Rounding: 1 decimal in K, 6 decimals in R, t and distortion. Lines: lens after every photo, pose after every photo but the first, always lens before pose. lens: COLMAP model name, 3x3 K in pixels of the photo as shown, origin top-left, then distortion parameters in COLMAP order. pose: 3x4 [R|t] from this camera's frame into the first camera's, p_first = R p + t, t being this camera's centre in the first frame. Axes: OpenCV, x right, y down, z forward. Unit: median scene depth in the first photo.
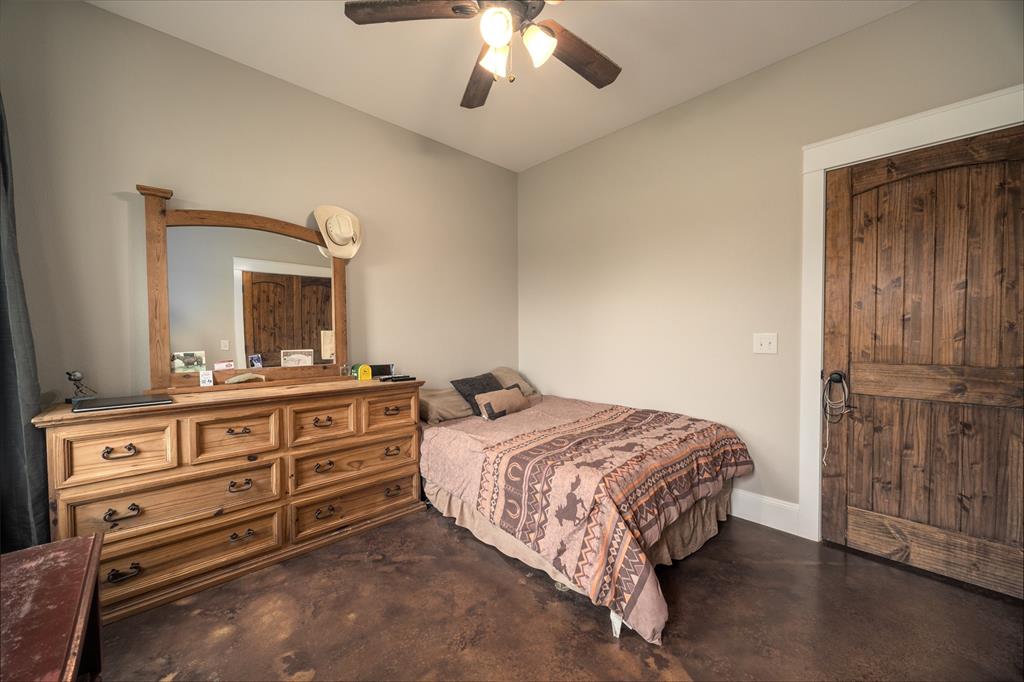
lens RADIAL K [[388.8, 0, 511.0], [0, 388.8, 339.8], [0, 0, 1]] dist [-0.003454, 0.000244]
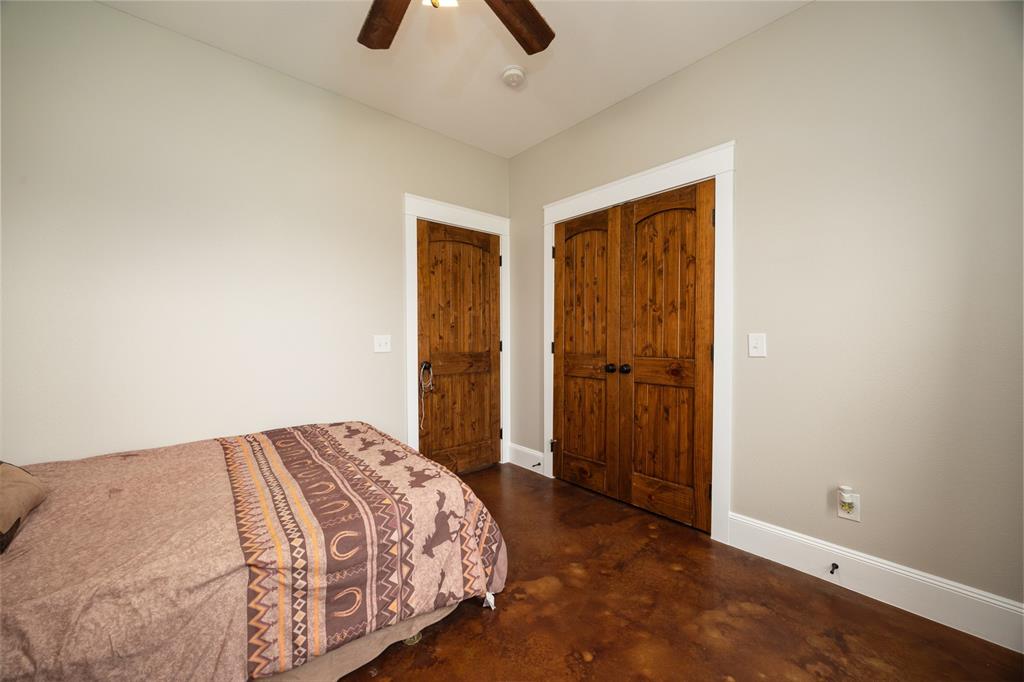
lens RADIAL K [[388.8, 0, 511.3], [0, 388.8, 341.5], [0, 0, 1]] dist [-0.003454, 0.000244]
pose [[0.032344, -0.015574, 0.999355, -0.612037], [0.021361, 0.999661, 0.014888, -0.008027], [-0.999249, 0.020866, 0.032665, 0.671412]]
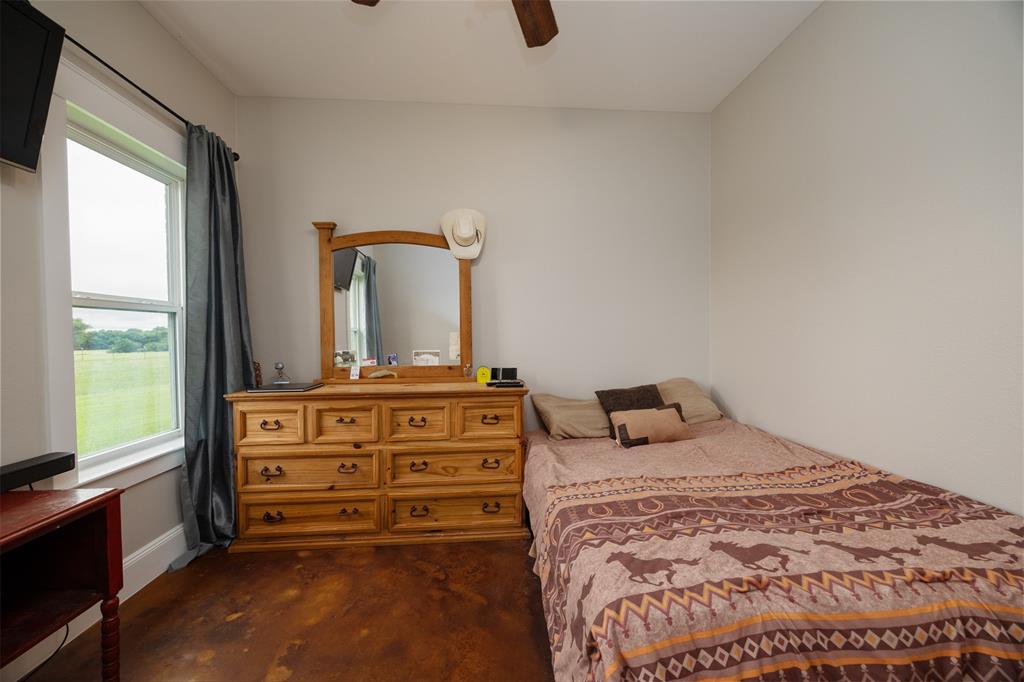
lens RADIAL K [[388.8, 0, 510.4], [0, 388.8, 340.3], [0, 0, 1]] dist [-0.003454, 0.000244]
pose [[0.771817, 0.003864, -0.635833, 0.377294], [-0.003801, 0.999992, 0.001464, -0.004779], [0.635833, 0.001287, 0.771825, 0.396974]]
